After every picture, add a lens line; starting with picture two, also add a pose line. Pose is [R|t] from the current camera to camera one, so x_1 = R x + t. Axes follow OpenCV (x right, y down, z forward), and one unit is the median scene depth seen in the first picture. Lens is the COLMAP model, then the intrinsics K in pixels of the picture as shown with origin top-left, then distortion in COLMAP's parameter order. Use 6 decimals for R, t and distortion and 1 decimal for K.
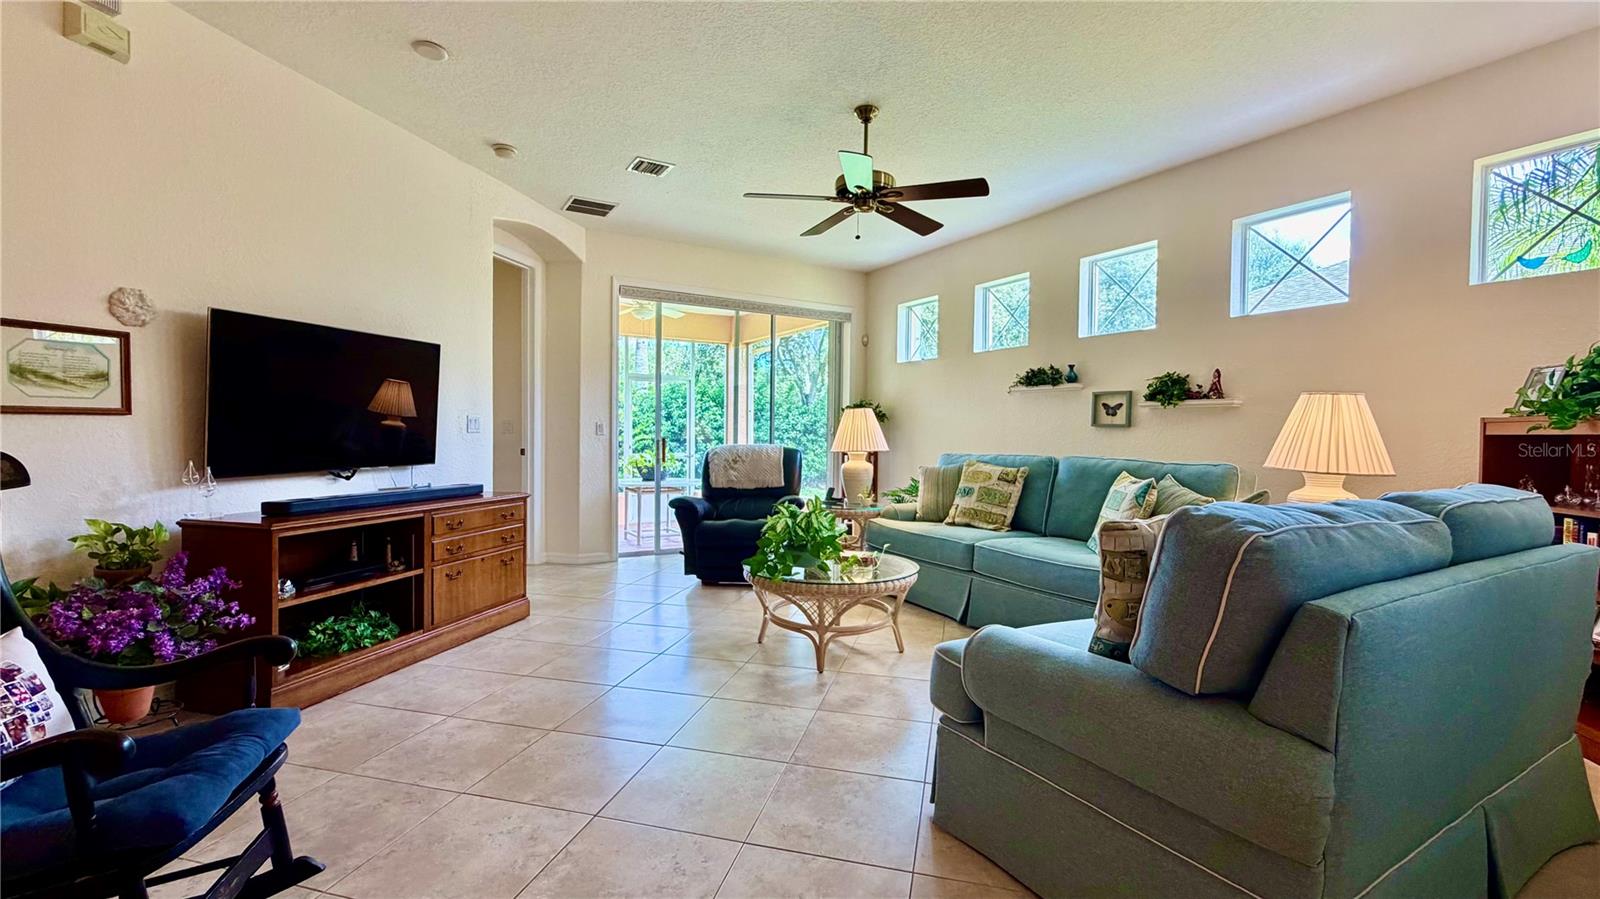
lens RADIAL K [[672.3, 0, 802.9], [0, 672.3, 452.1], [0, 0, 1]] dist [-0.001266, 0.000317]
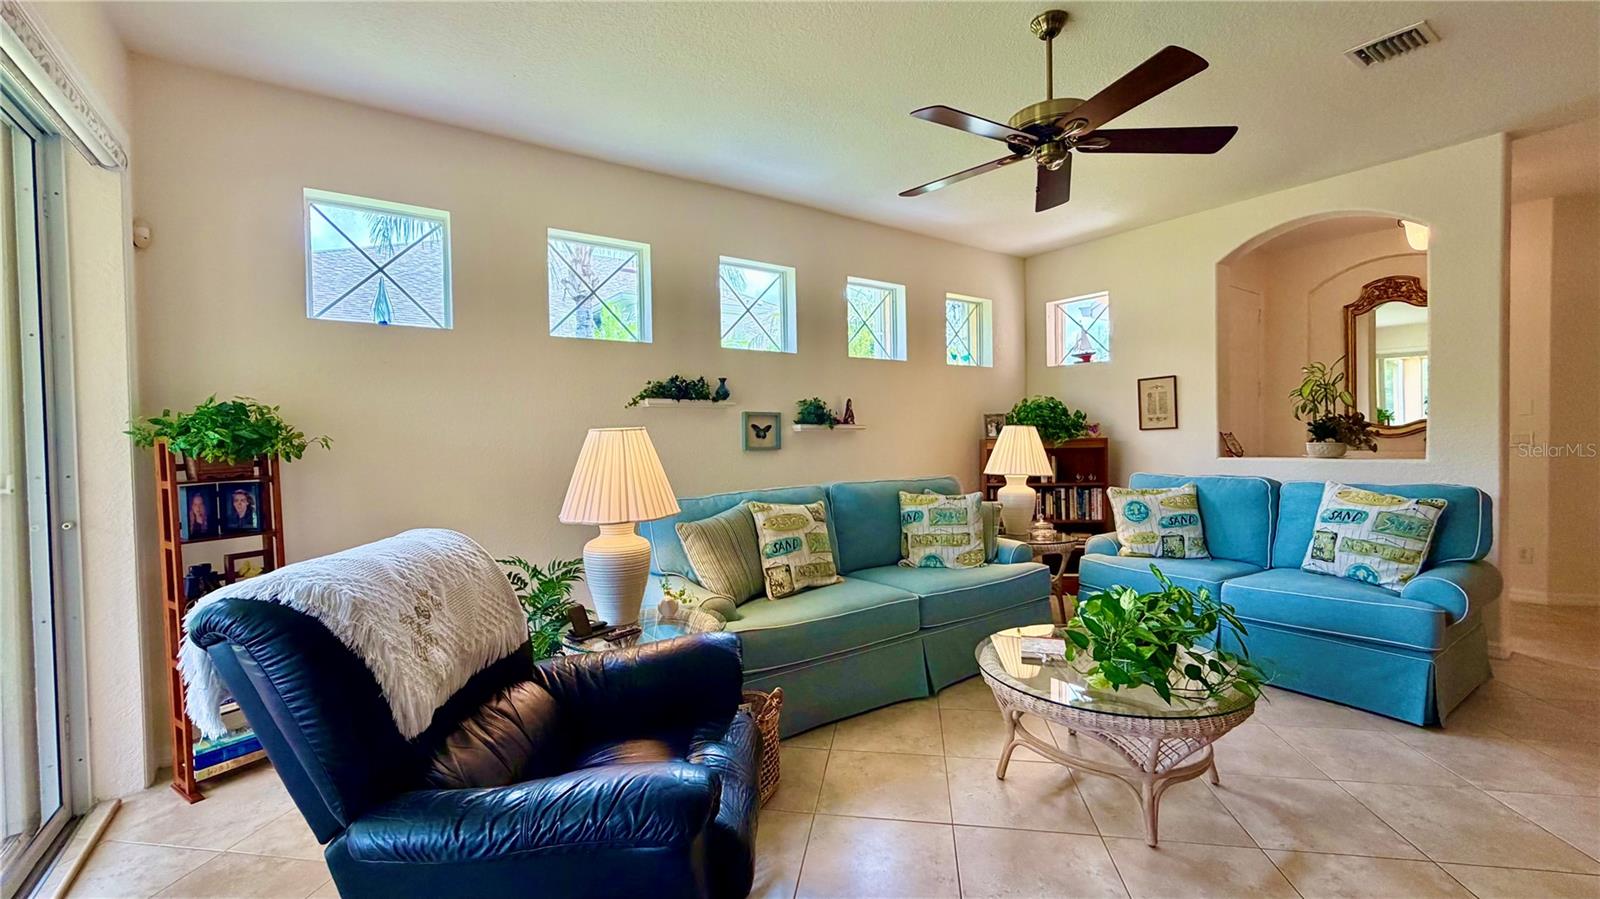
lens RADIAL K [[640.5, 0, 788.4], [0, 640.5, 449.7], [0, 0, 1]] dist [-0.002067, 0.000557]
pose [[-0.066780, -0.032449, 0.997240, -0.502488], [0.045620, 0.998327, 0.035539, -0.077281], [-0.996724, 0.047867, -0.065188, 1.157154]]
